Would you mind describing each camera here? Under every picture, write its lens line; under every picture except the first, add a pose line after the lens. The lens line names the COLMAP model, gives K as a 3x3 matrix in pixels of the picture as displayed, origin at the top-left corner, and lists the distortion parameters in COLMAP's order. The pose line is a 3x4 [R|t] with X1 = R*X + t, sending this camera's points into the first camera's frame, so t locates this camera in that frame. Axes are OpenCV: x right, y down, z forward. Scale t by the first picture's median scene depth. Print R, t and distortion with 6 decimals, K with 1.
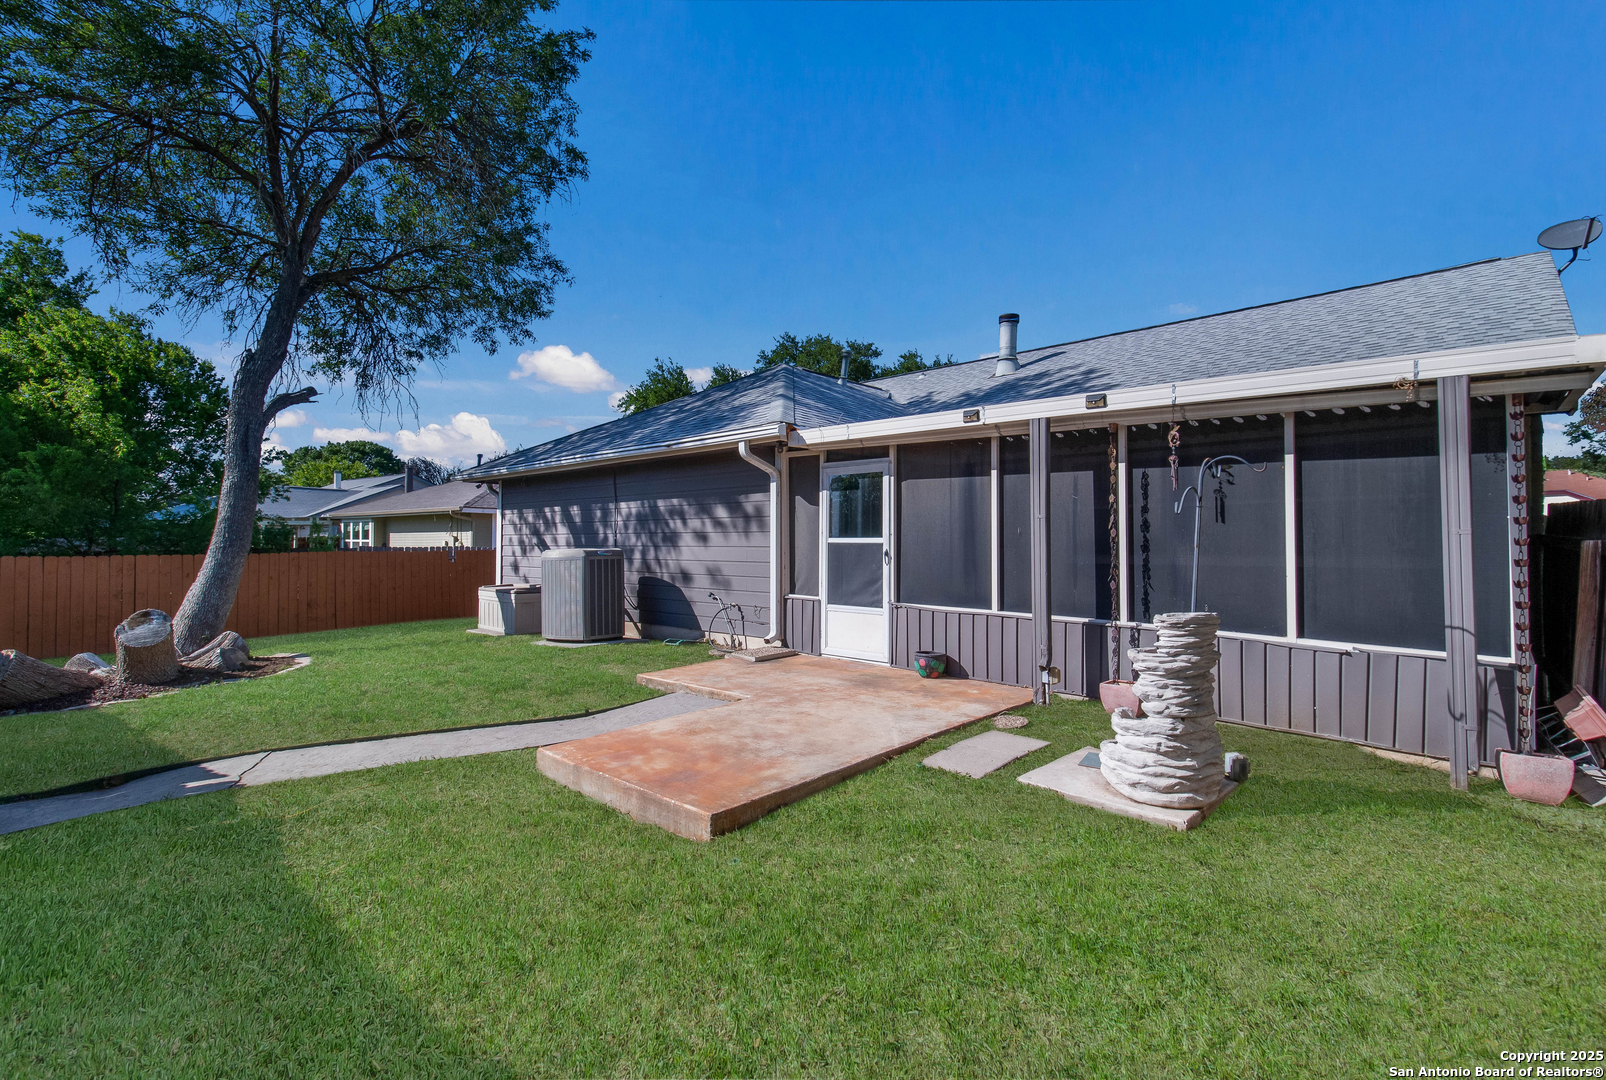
lens RADIAL K [[738.5, 0, 817.3], [0, 738.5, 543.3], [0, 0, 1]] dist [-0.000252, -0.003861]
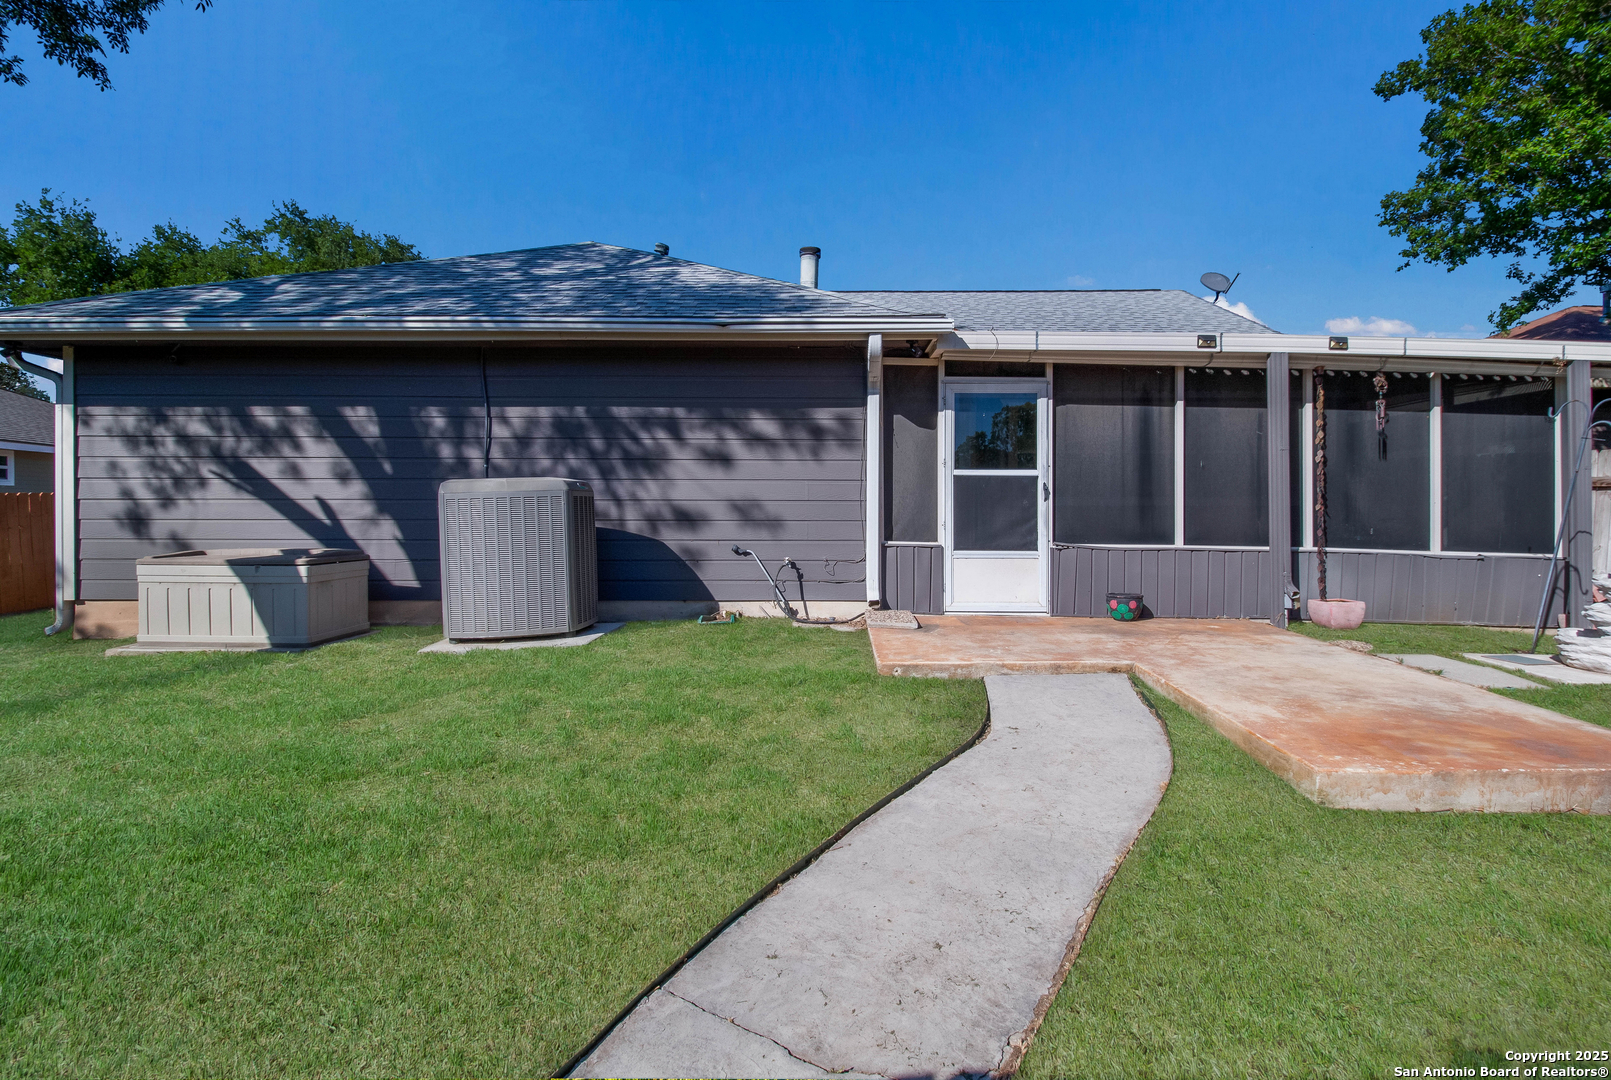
lens RADIAL K [[740.8, 0, 804.9], [0, 740.8, 527.8], [0, 0, 1]] dist [-0.000252, -0.003861]
pose [[0.741179, -0.017821, 0.671071, -0.653880], [-0.003491, 0.999532, 0.030400, 0.033432], [-0.671299, -0.024875, 0.740769, 0.499906]]
